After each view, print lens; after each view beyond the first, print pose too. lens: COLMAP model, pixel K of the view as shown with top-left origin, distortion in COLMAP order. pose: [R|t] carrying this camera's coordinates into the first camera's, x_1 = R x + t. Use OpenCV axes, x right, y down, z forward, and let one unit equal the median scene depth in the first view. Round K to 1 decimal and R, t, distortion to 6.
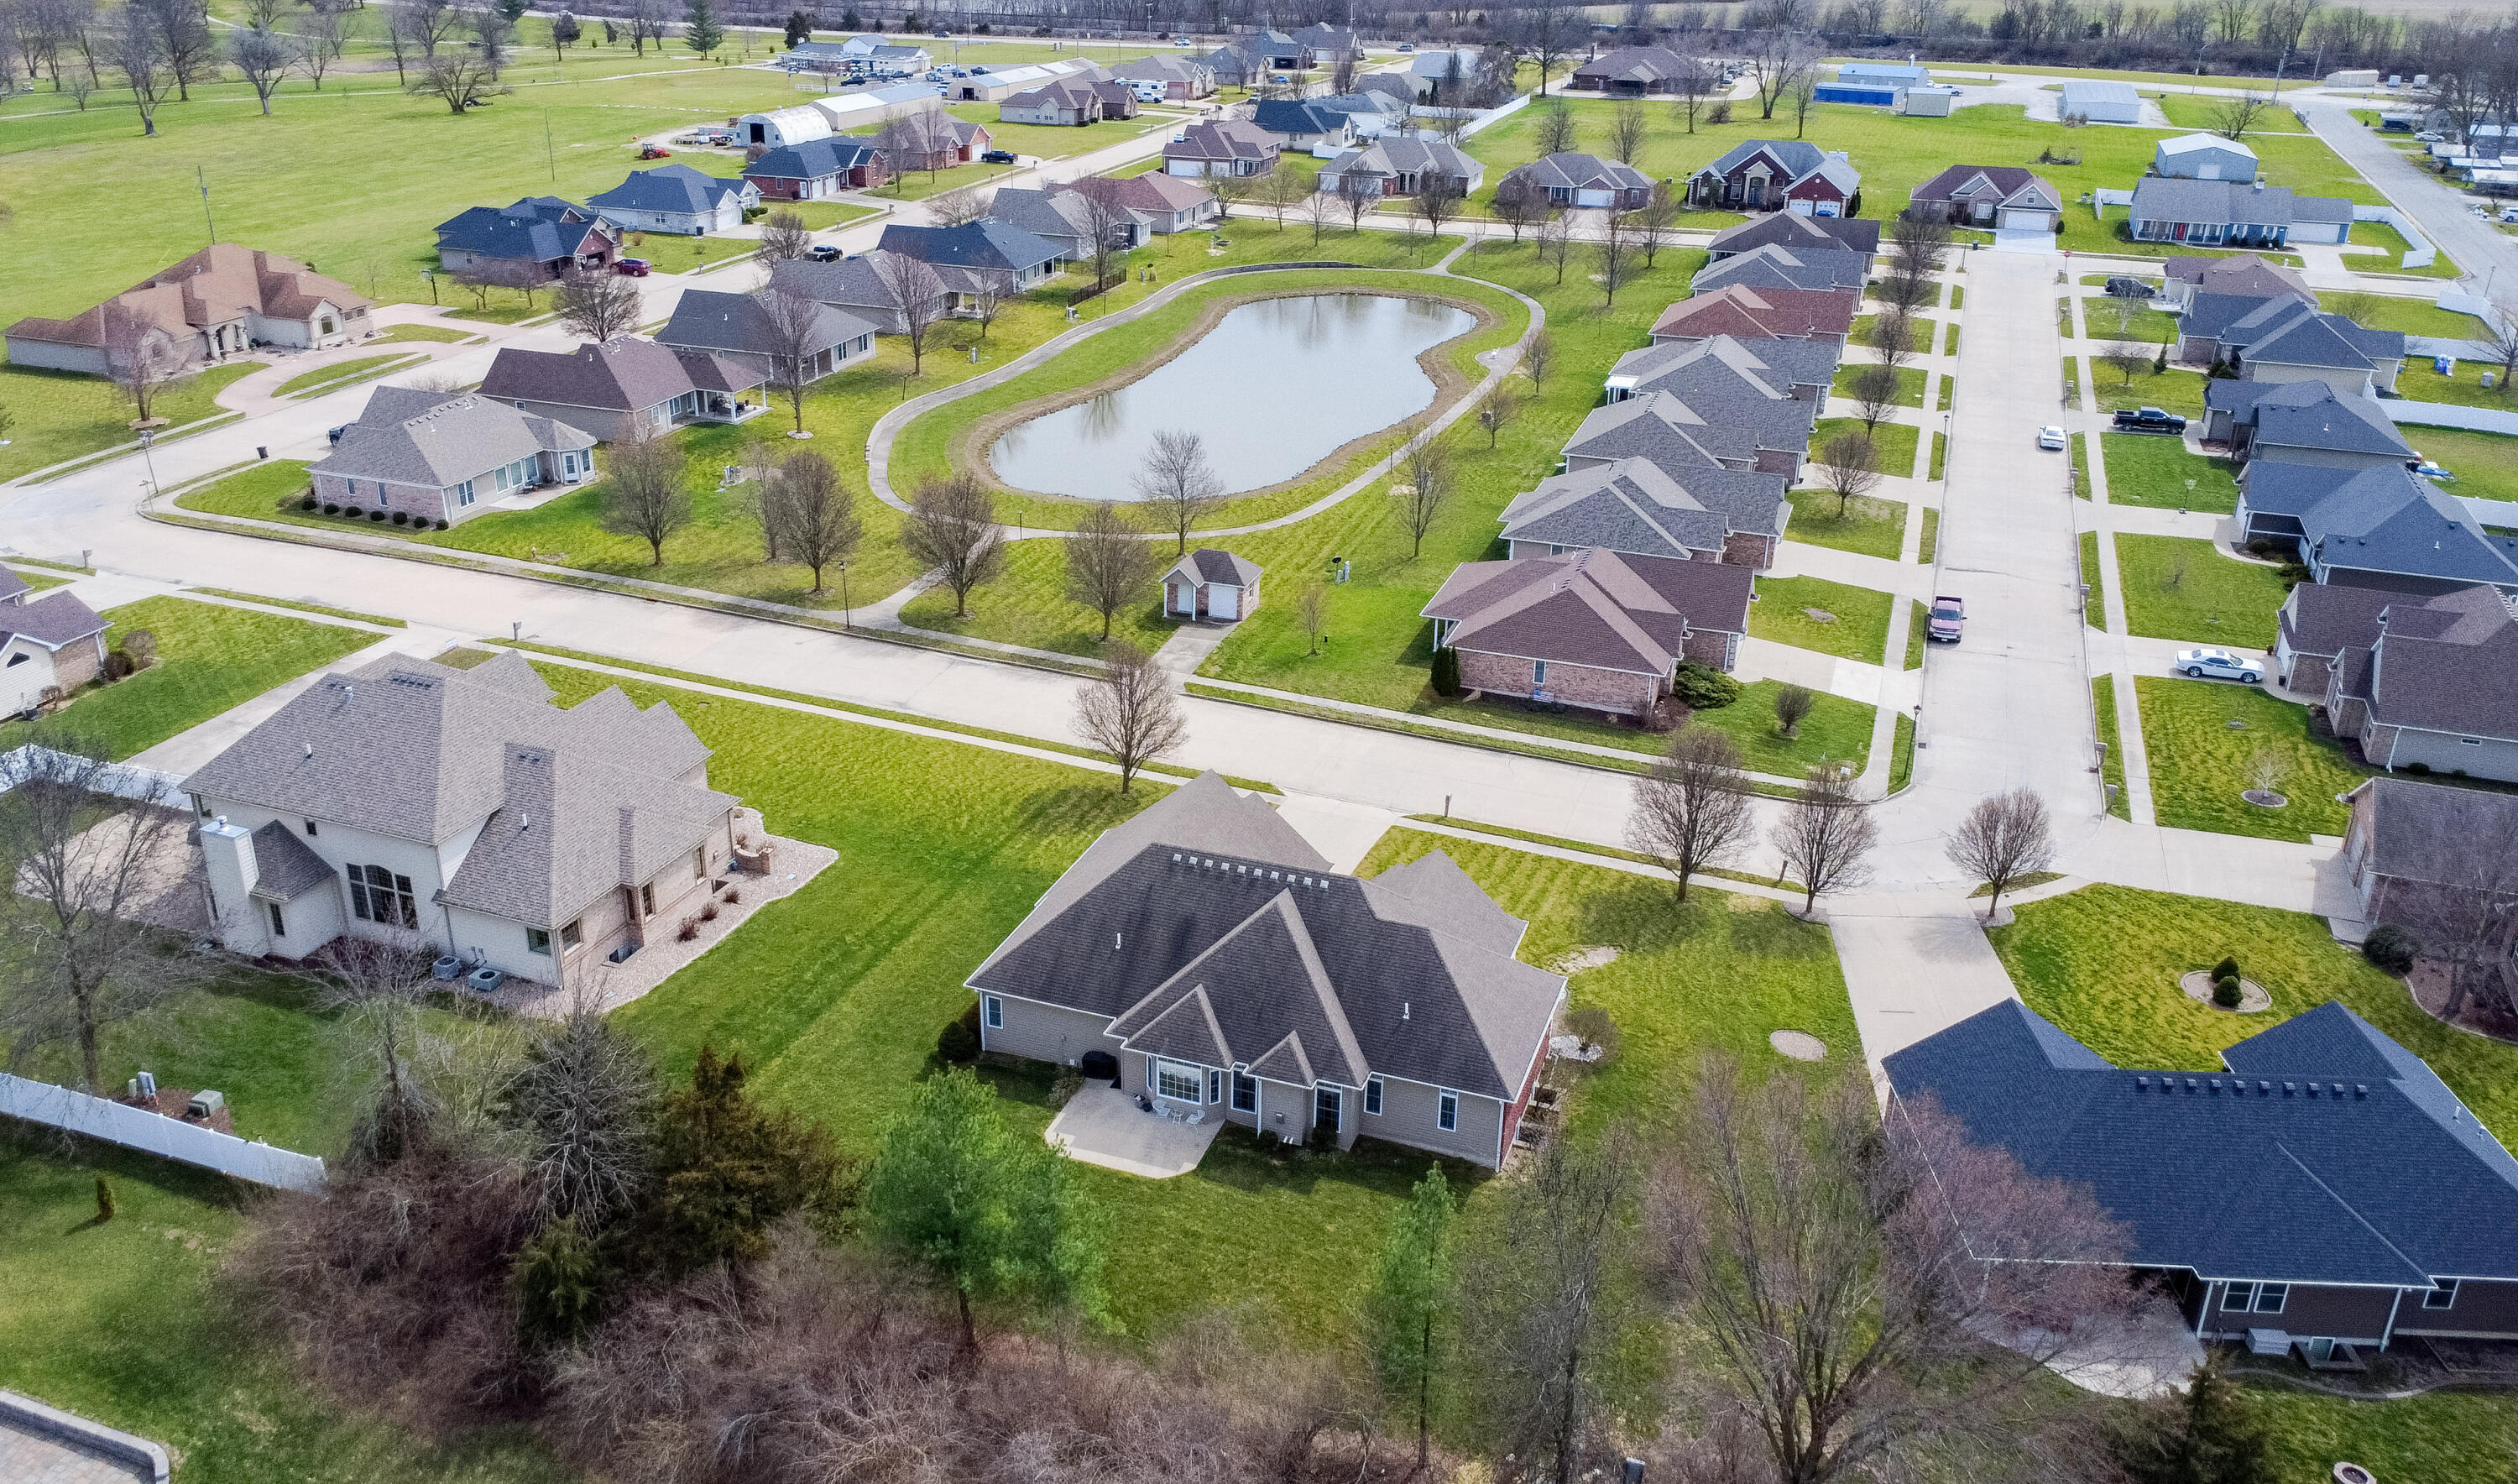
lens RADIAL K [[1970.0, 0, 1201.3], [0, 1970.0, 741.8], [0, 0, 1]] dist [0.002166, 0.006446]
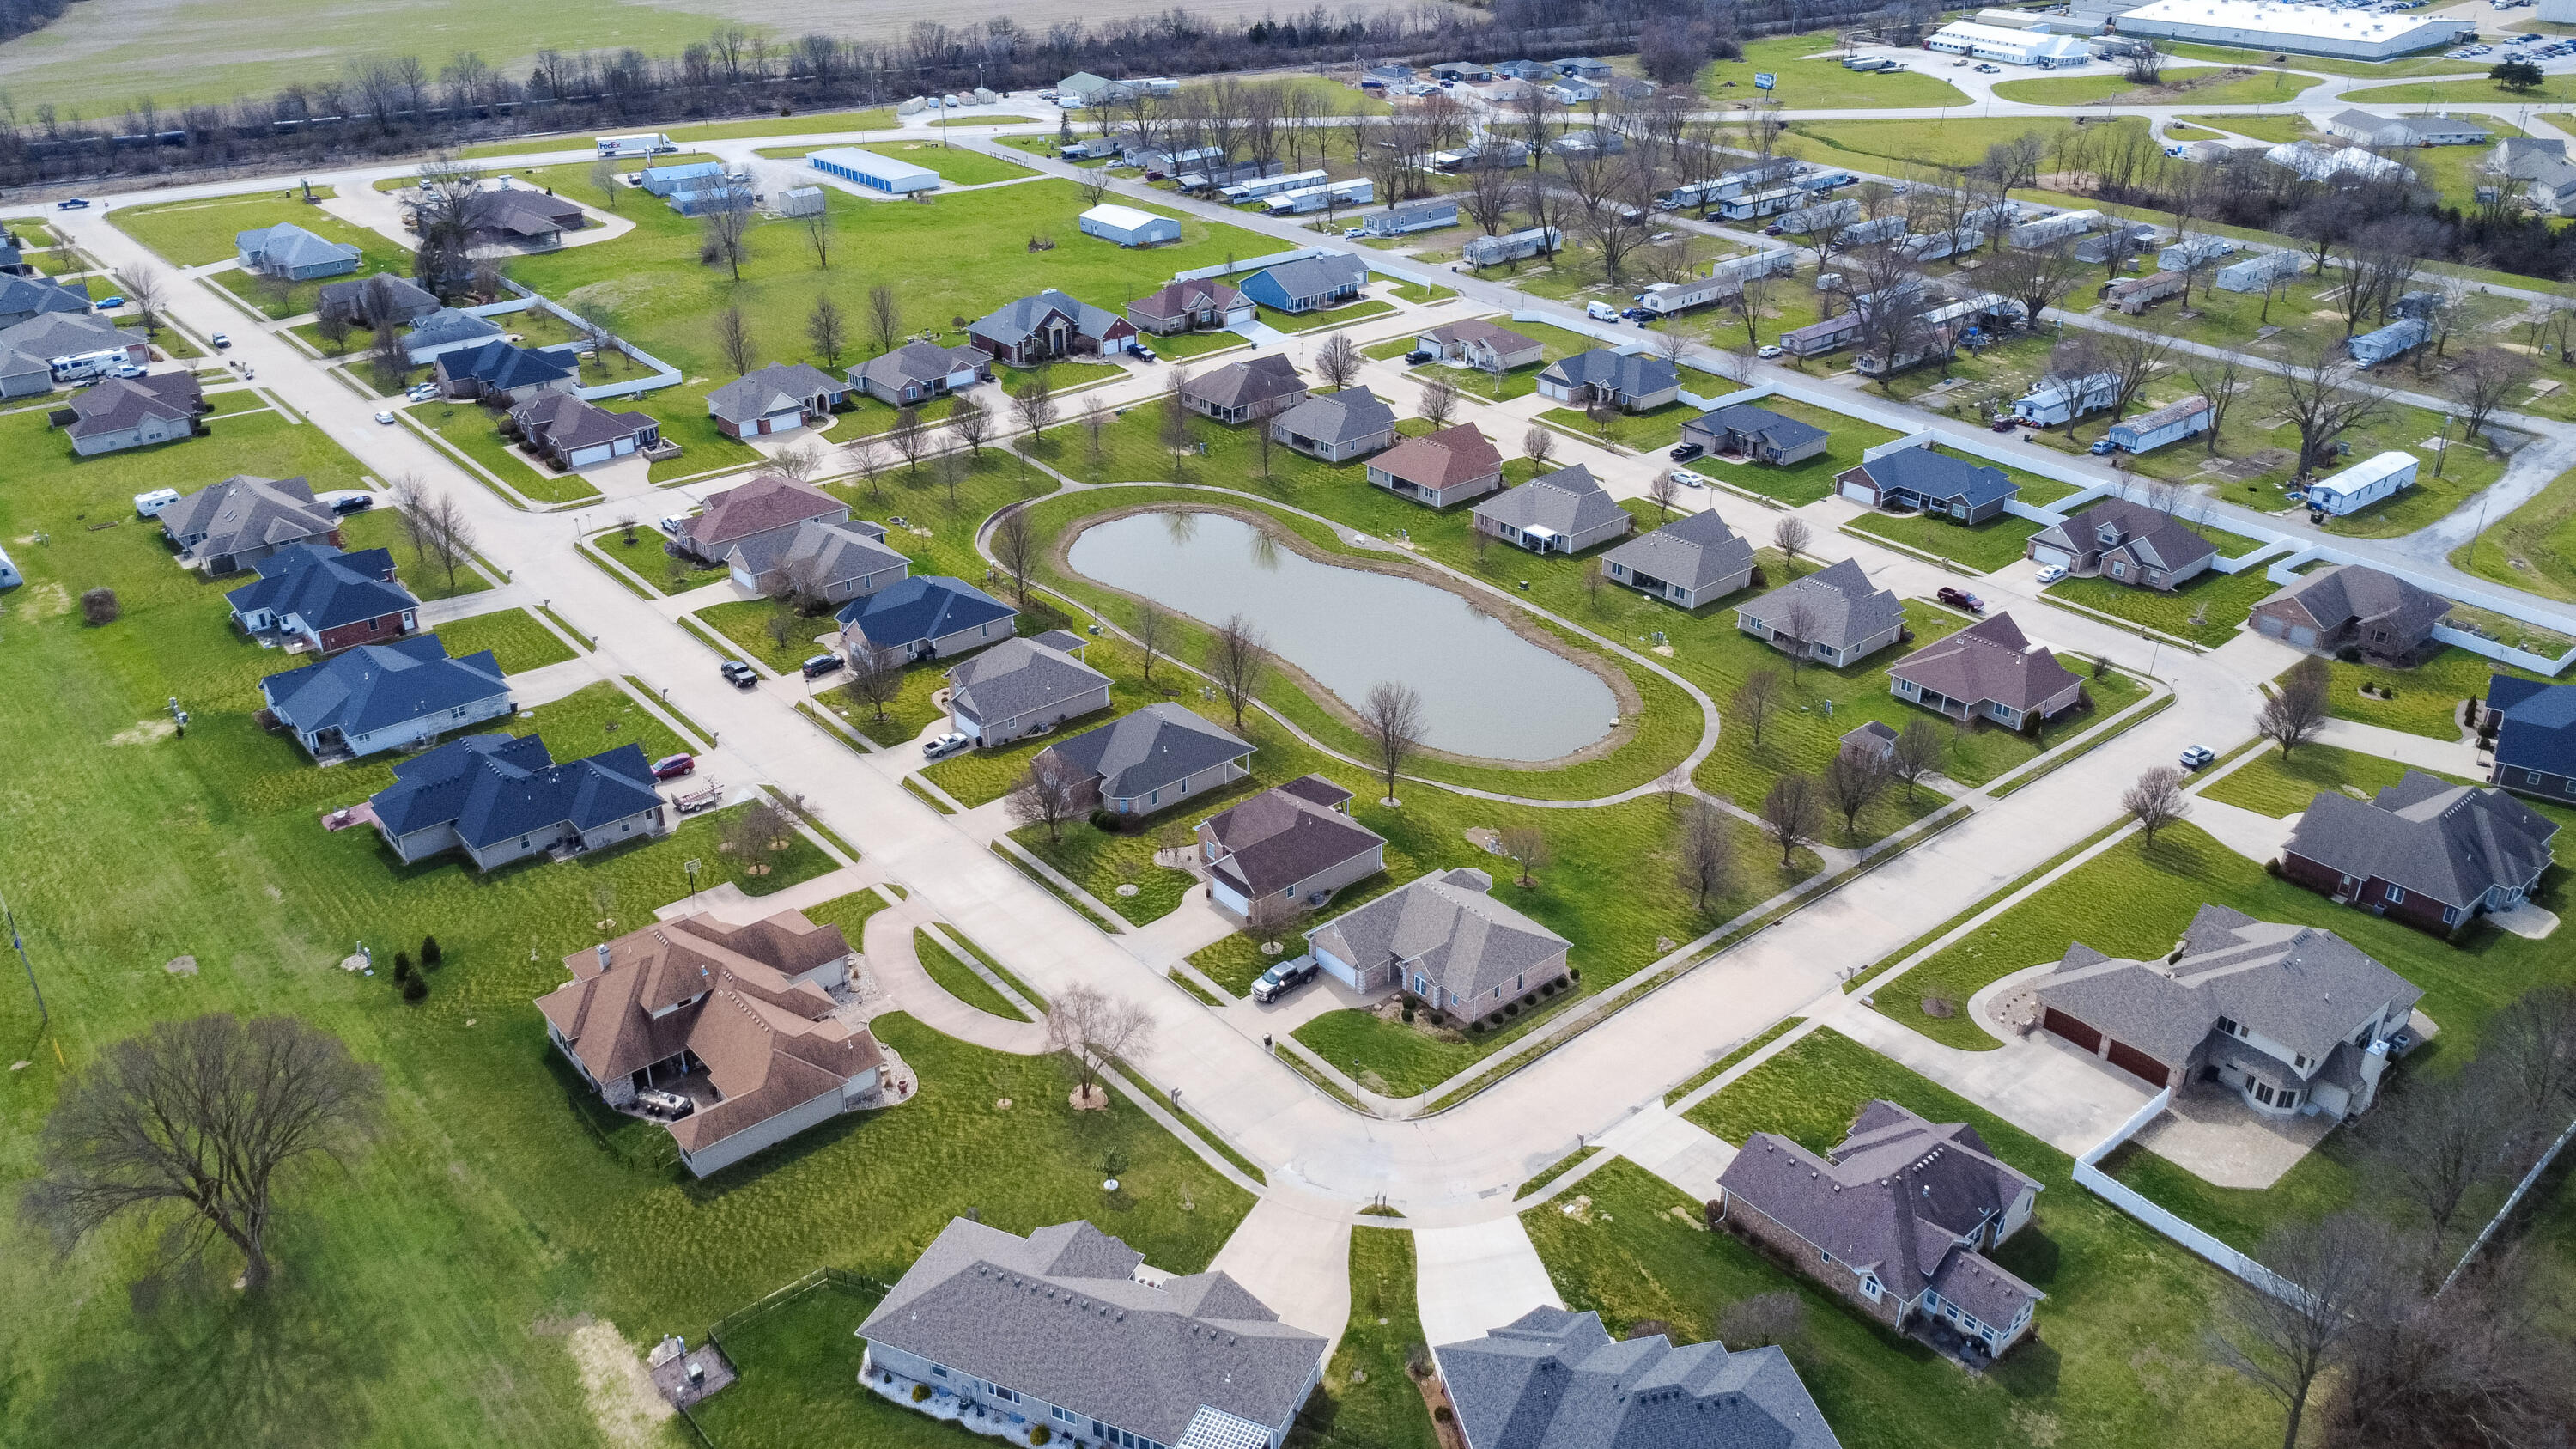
lens RADIAL K [[1920.0, 0, 1288.0], [0, 1920.0, 724.5], [0, 0, 1]] dist [0.006508, -0.004620]
pose [[0.481810, -0.406998, 0.776024, -1.589180], [0.358145, 0.899710, 0.249506, -0.726695], [-0.799745, 0.157715, 0.579253, 0.526474]]
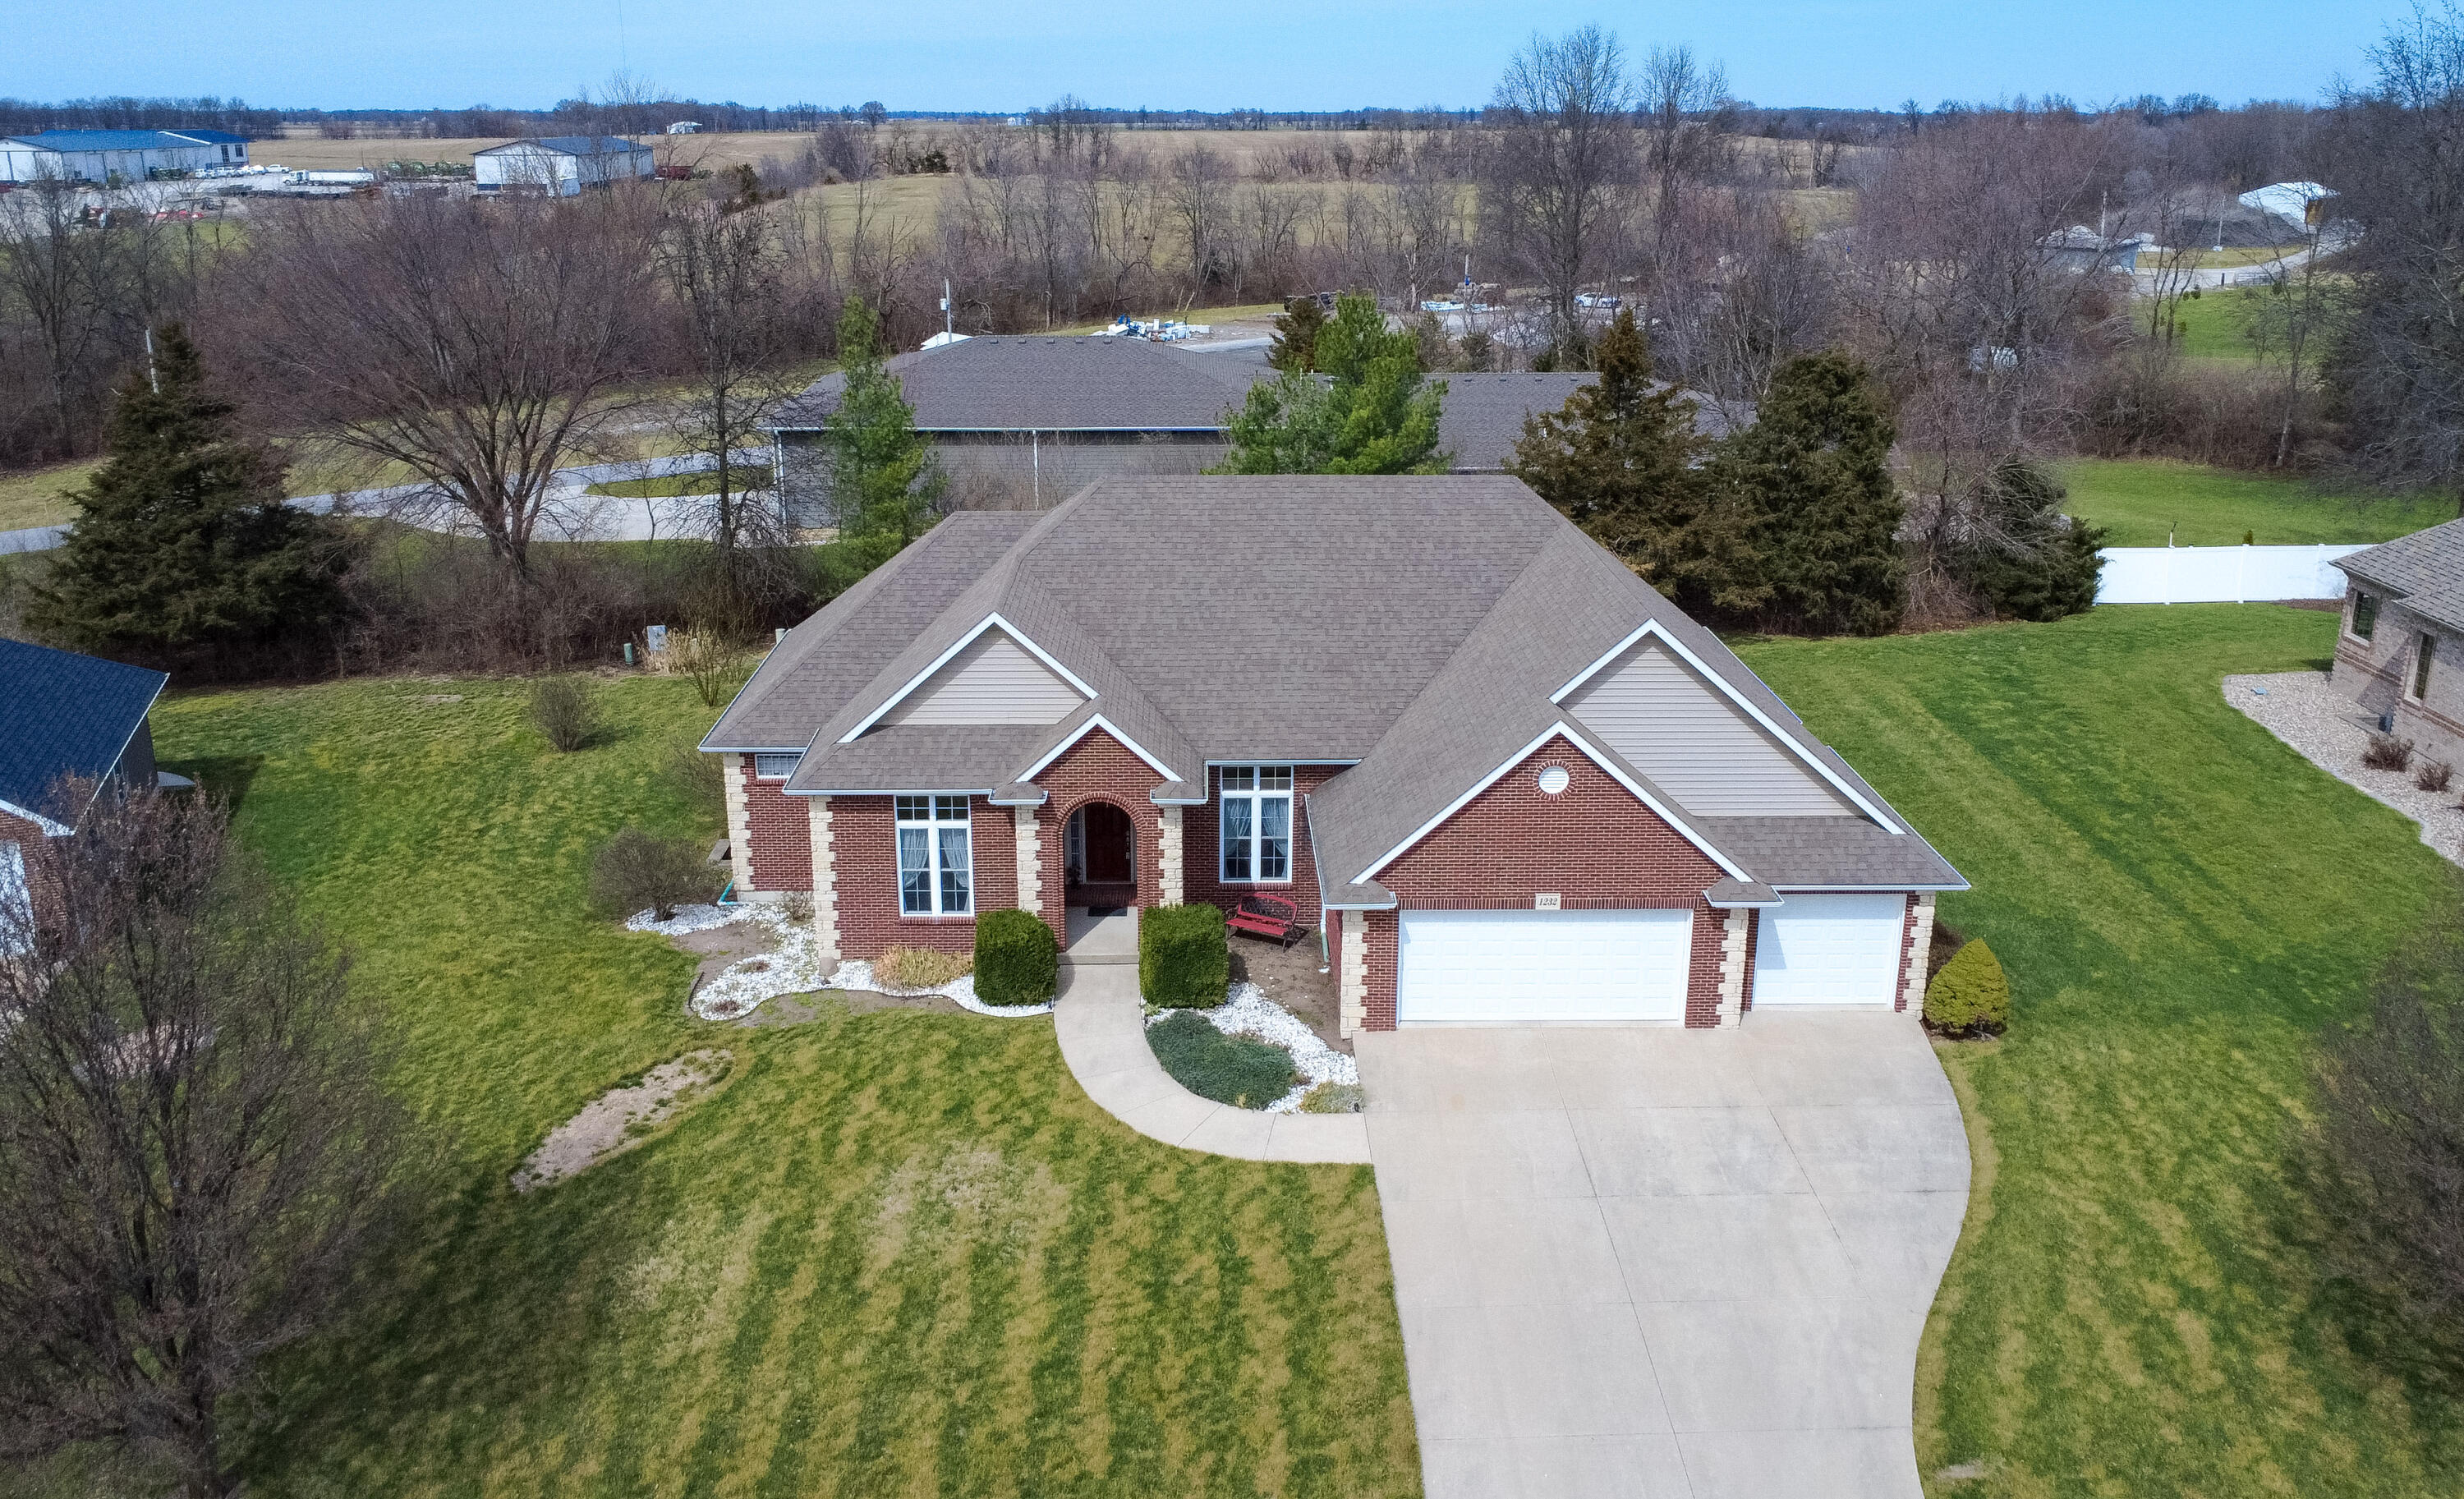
lens RADIAL K [[1981.7, 0, 1204.3], [0, 1981.7, 749.5], [0, 0, 1]] dist [-0.002009, -0.000785]
pose [[-0.931735, 0.105886, -0.347360, 0.165564], [-0.152296, 0.754421, 0.638478, -0.148086], [0.329661, 0.647794, -0.686794, 0.951622]]
